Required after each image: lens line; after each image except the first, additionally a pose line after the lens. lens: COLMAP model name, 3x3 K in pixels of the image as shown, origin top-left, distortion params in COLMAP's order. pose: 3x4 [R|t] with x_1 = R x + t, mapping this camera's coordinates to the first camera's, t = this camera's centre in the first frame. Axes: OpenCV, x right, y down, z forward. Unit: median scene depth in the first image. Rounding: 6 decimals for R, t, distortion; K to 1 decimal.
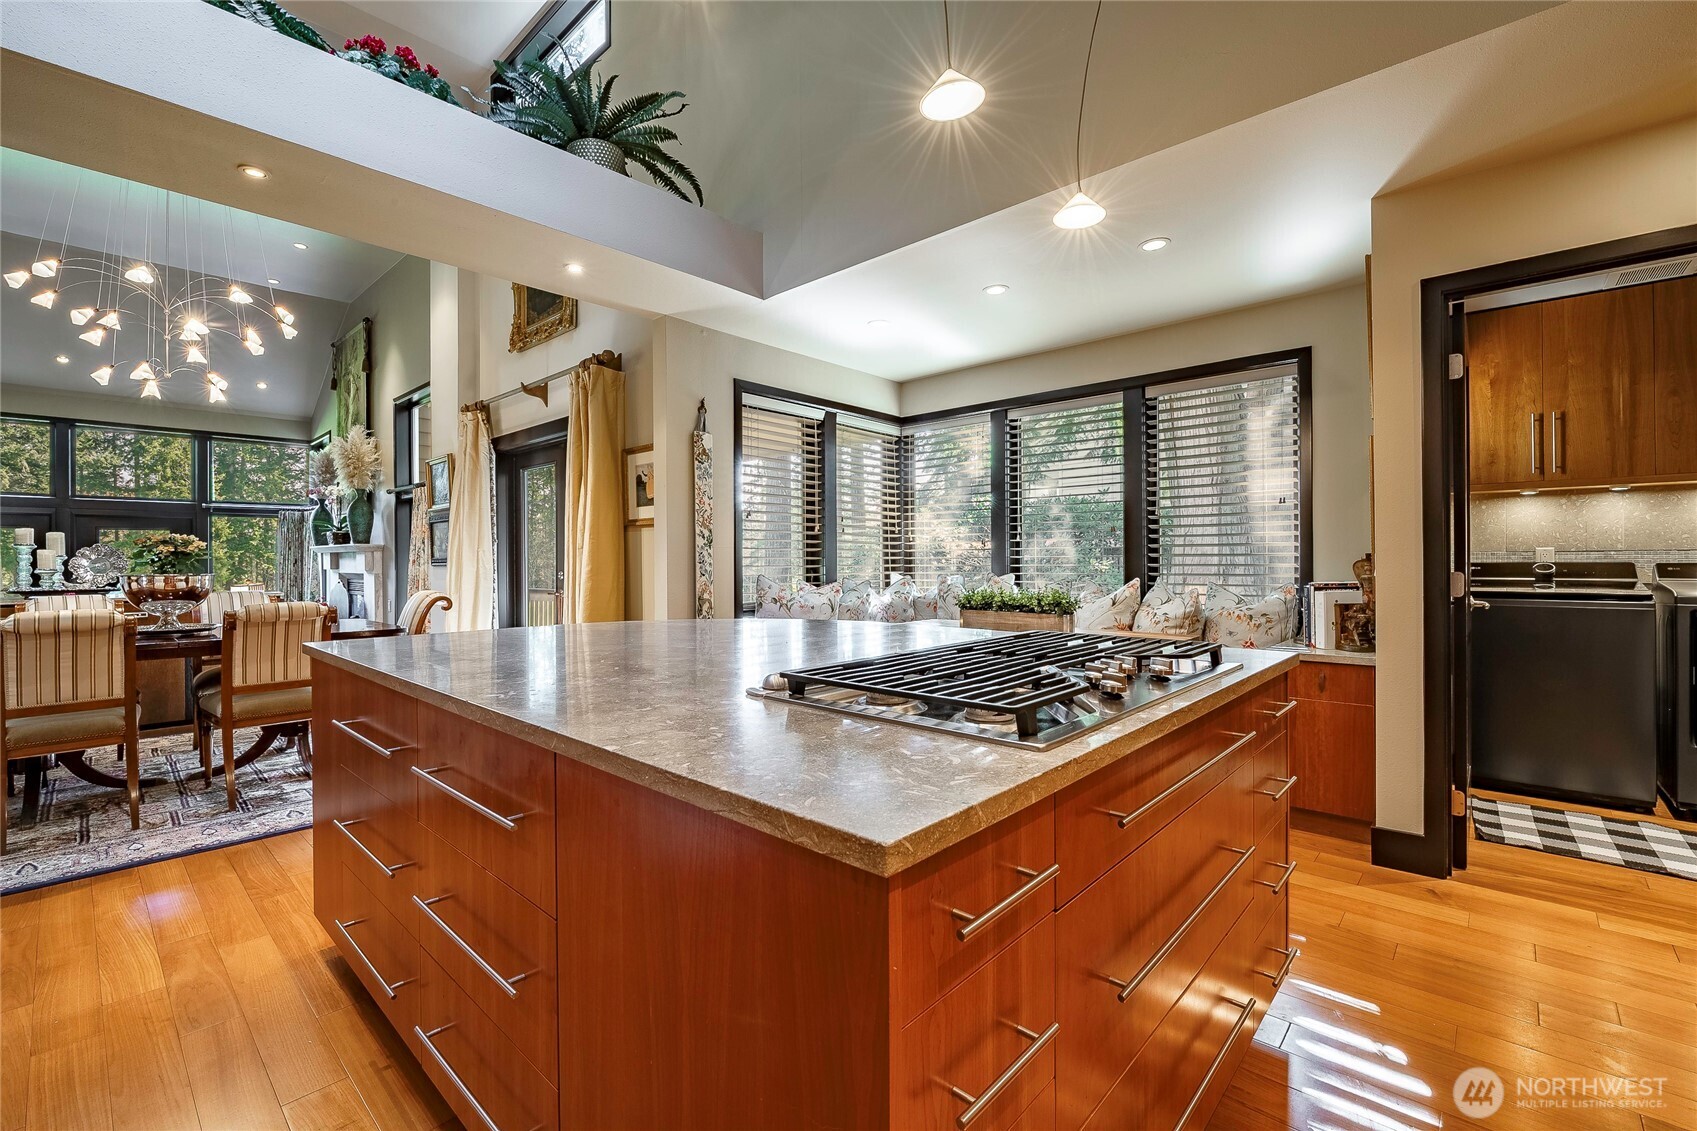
lens RADIAL K [[737.2, 0, 844.8], [0, 737.2, 553.2], [0, 0, 1]] dist [-0.016034, 0.000910]
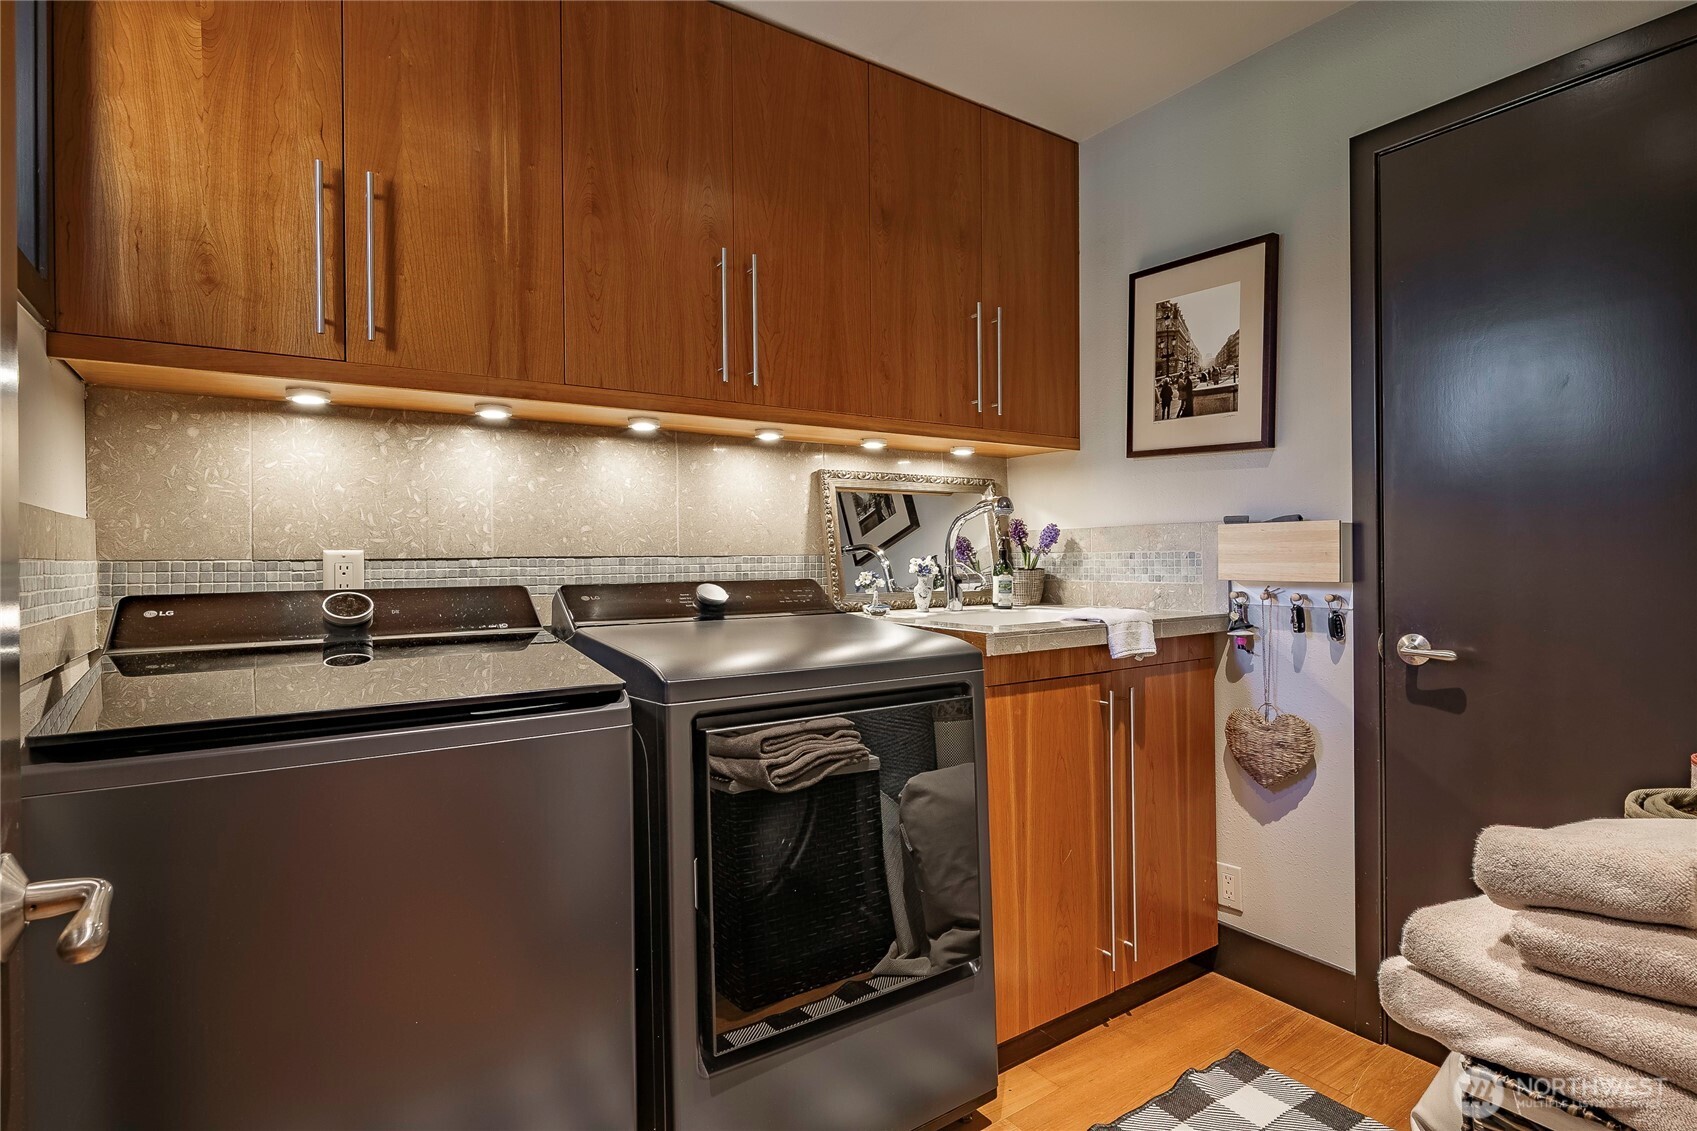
lens RADIAL K [[866.2, 0, 846.7], [0, 866.2, 556.6], [0, 0, 1]] dist [0.000865, 0.000127]
pose [[0.251975, 0.002768, 0.967730, 0.621022], [0.002441, 0.999991, -0.003496, -0.001988], [-0.967731, 0.003243, 0.251966, 0.663409]]
